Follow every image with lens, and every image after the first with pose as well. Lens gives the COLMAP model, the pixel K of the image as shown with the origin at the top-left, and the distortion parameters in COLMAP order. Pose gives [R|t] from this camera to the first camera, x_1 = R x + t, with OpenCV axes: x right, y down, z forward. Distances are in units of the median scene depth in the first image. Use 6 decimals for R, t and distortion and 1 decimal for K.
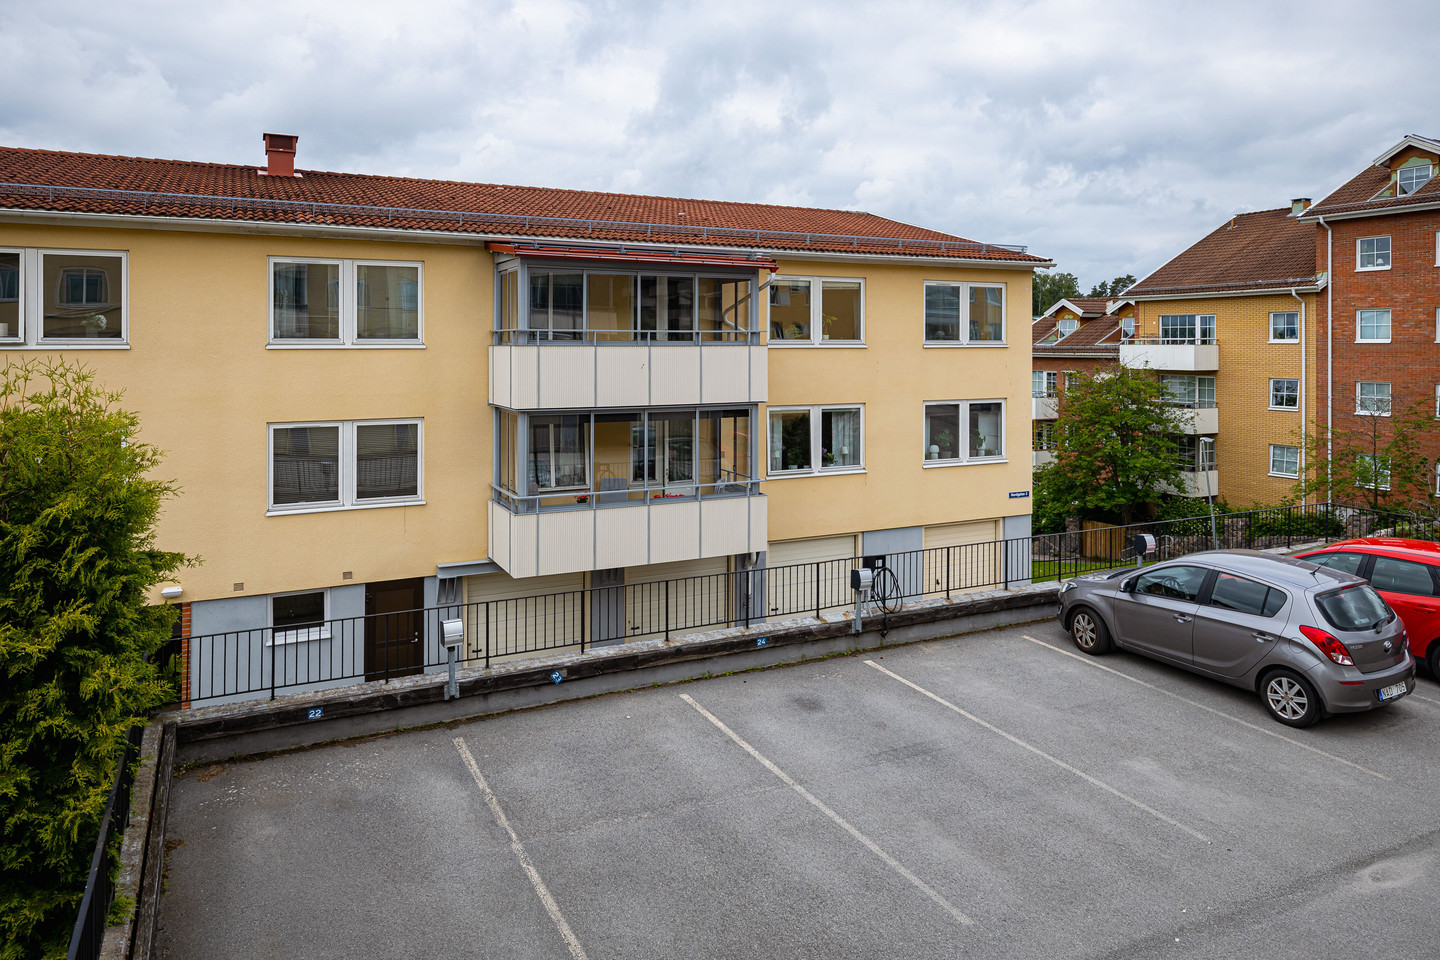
lens RADIAL K [[958.4, 0, 710.6], [0, 958.4, 351.7], [0, 0, 1]] dist [0.000778, -0.001949]
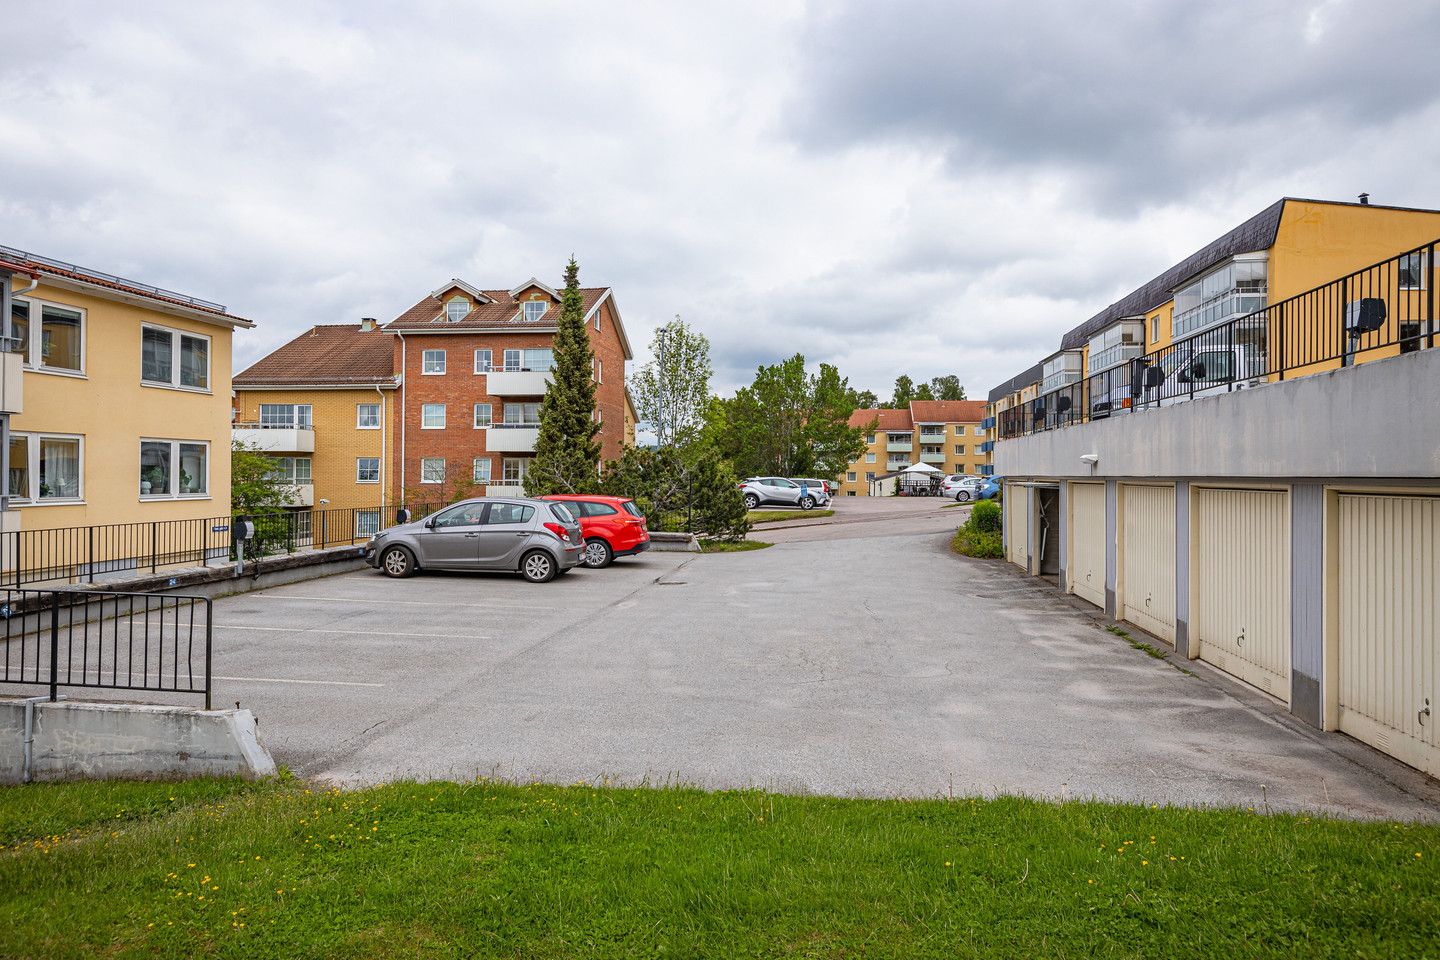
lens RADIAL K [[906.8, 0, 710.5], [0, 906.8, 469.1], [0, 0, 1]] dist [0.001293, -0.000210]
pose [[0.568791, 0.005048, 0.822467, -0.221821], [-0.007348, 0.999972, -0.001056, 0.078119], [-0.822450, -0.005443, 0.568812, -0.064163]]
